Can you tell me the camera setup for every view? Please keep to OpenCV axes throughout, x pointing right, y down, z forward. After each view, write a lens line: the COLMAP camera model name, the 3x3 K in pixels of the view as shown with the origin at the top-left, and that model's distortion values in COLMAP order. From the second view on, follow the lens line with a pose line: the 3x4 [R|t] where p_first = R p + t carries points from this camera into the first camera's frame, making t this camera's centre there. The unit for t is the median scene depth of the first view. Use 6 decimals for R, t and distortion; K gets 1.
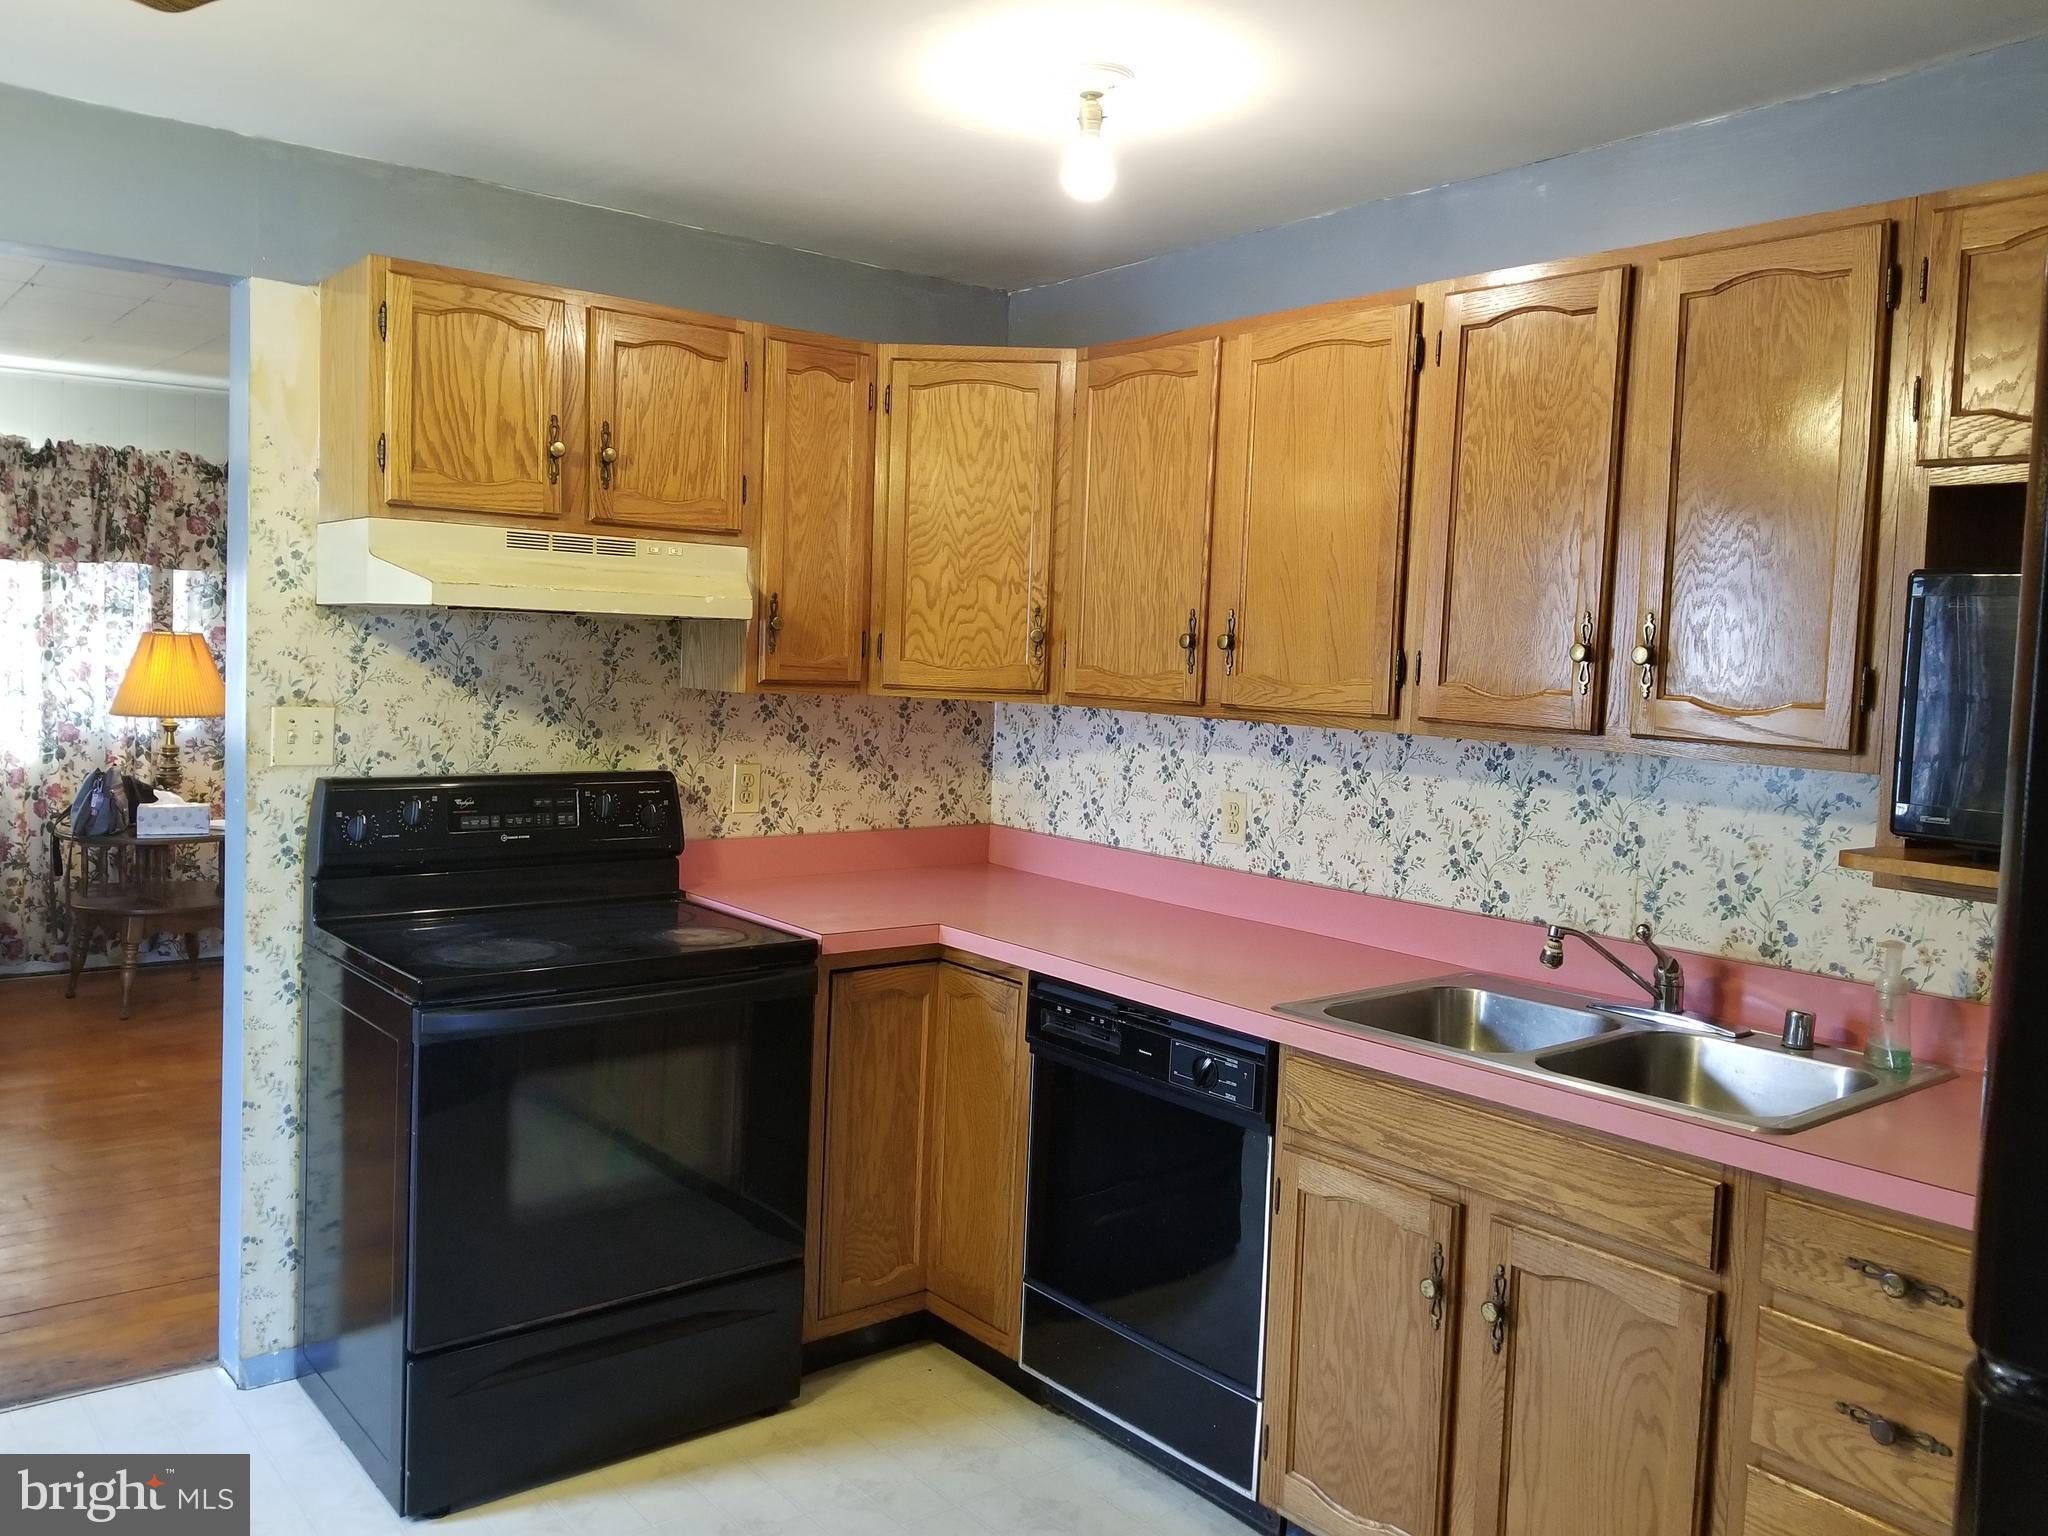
lens RADIAL K [[1597.5, 0, 1001.5], [0, 1597.5, 744.2], [0, 0, 1]] dist [0.095744, -0.165763]
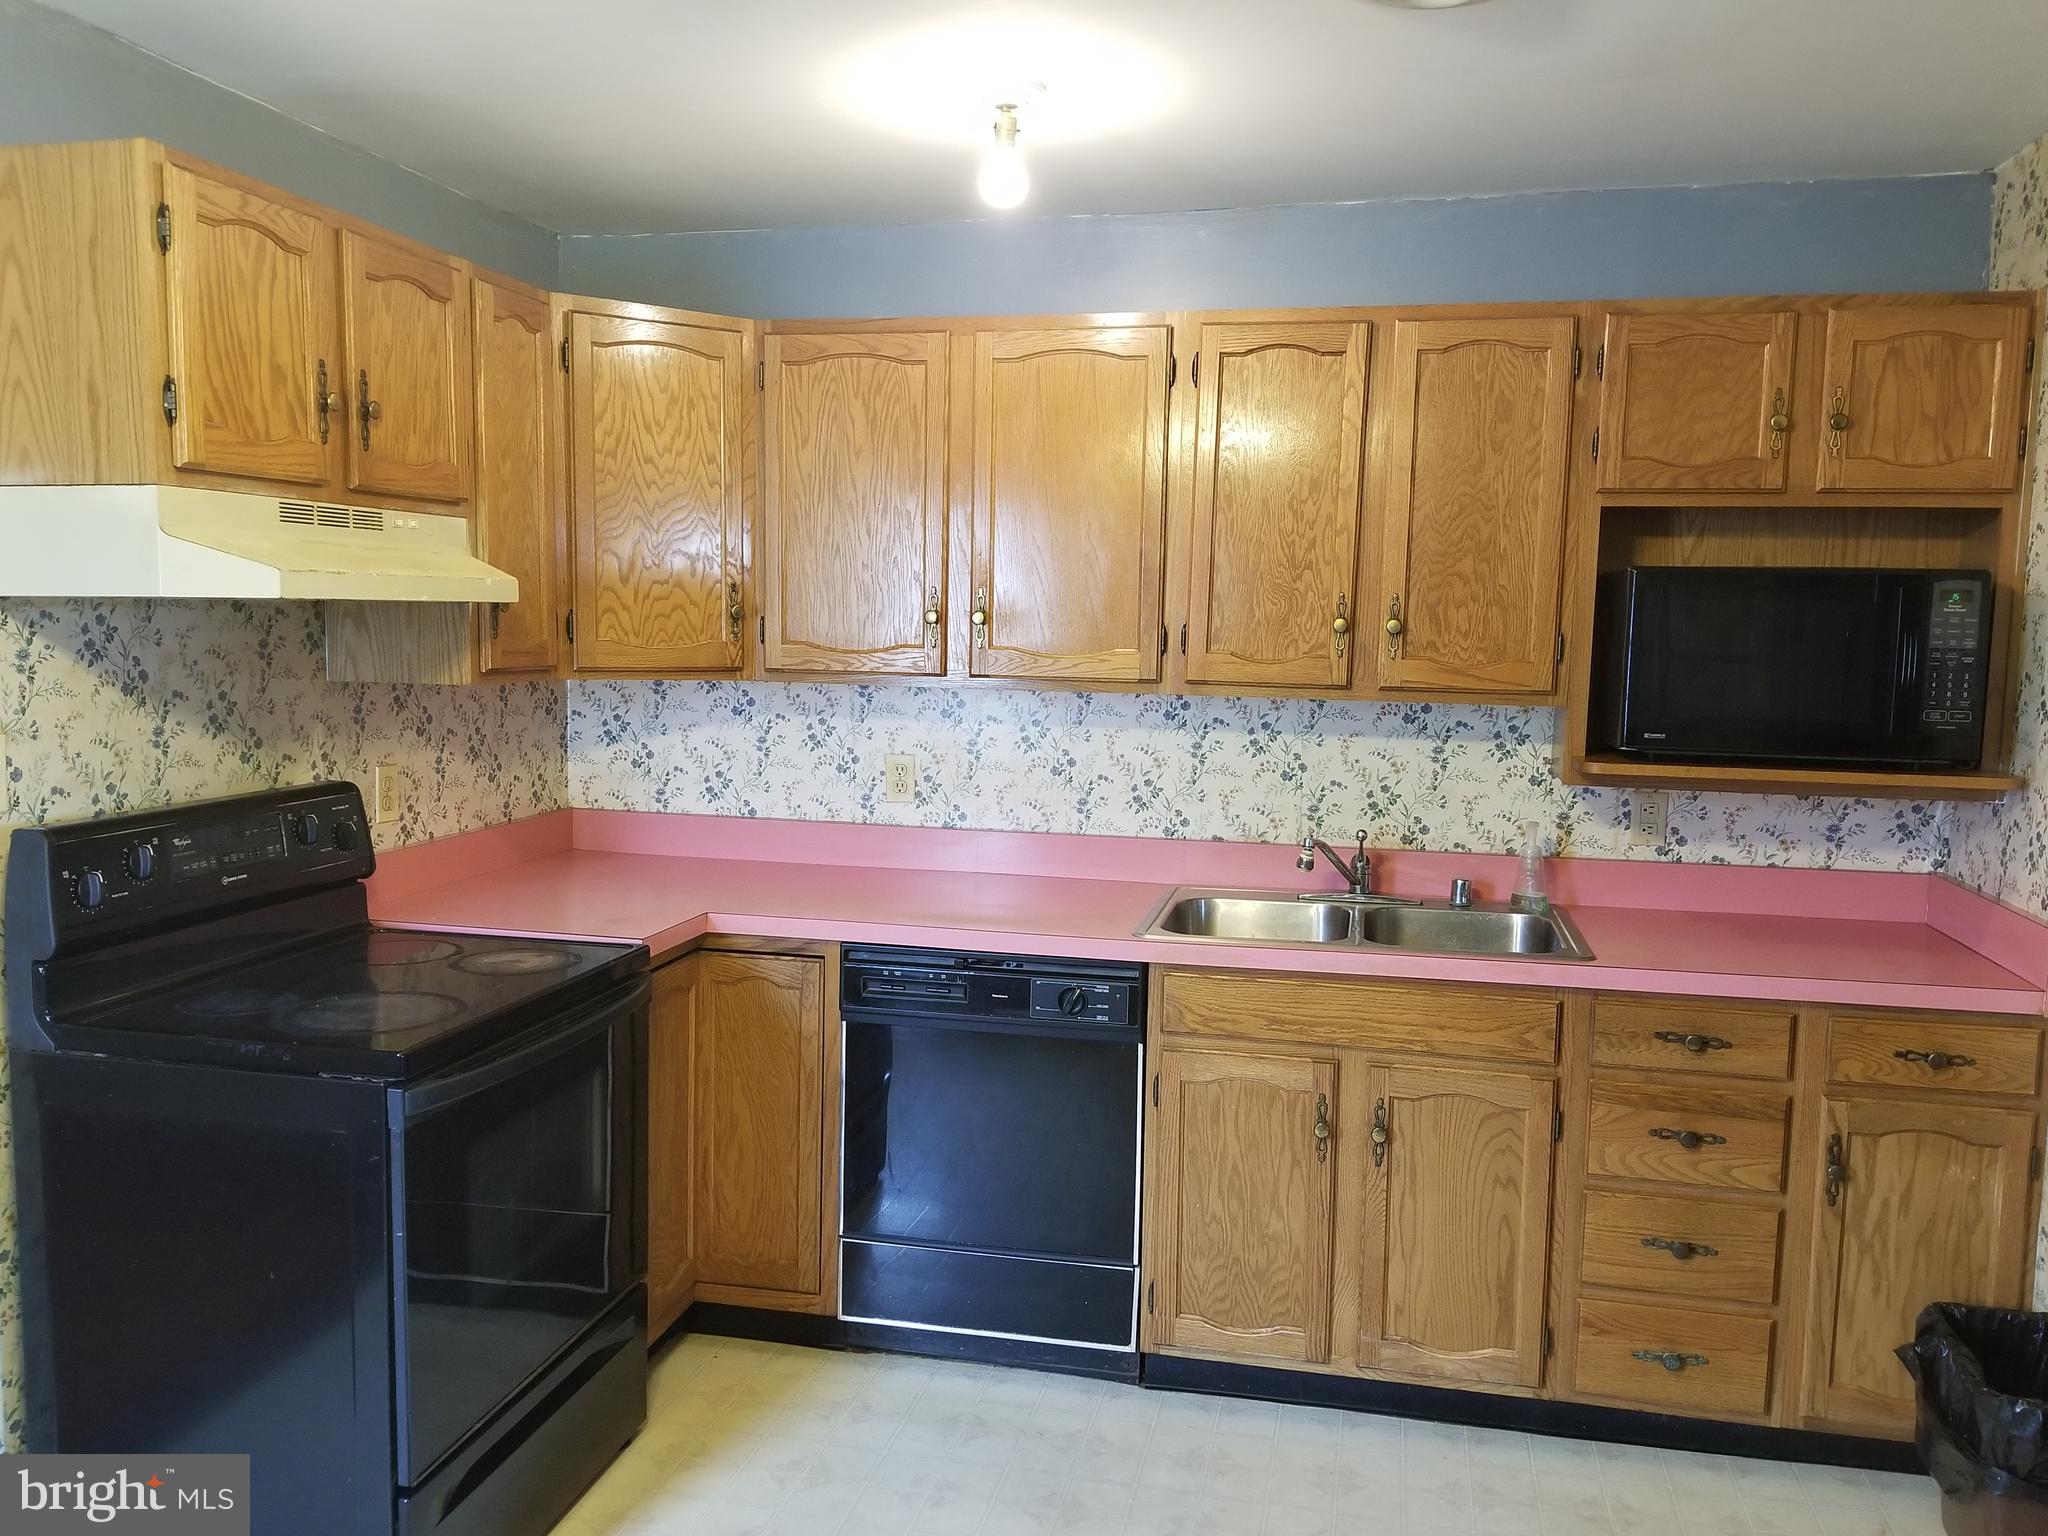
lens RADIAL K [[1592.3, 0, 1026.9], [0, 1592.3, 777.6], [0, 0, 1]] dist [0.113495, -0.179863]
pose [[0.781956, -0.086777, 0.617264, -0.499726], [0.049577, 0.995783, 0.077186, -0.036504], [-0.621359, -0.029754, 0.782961, 0.120789]]
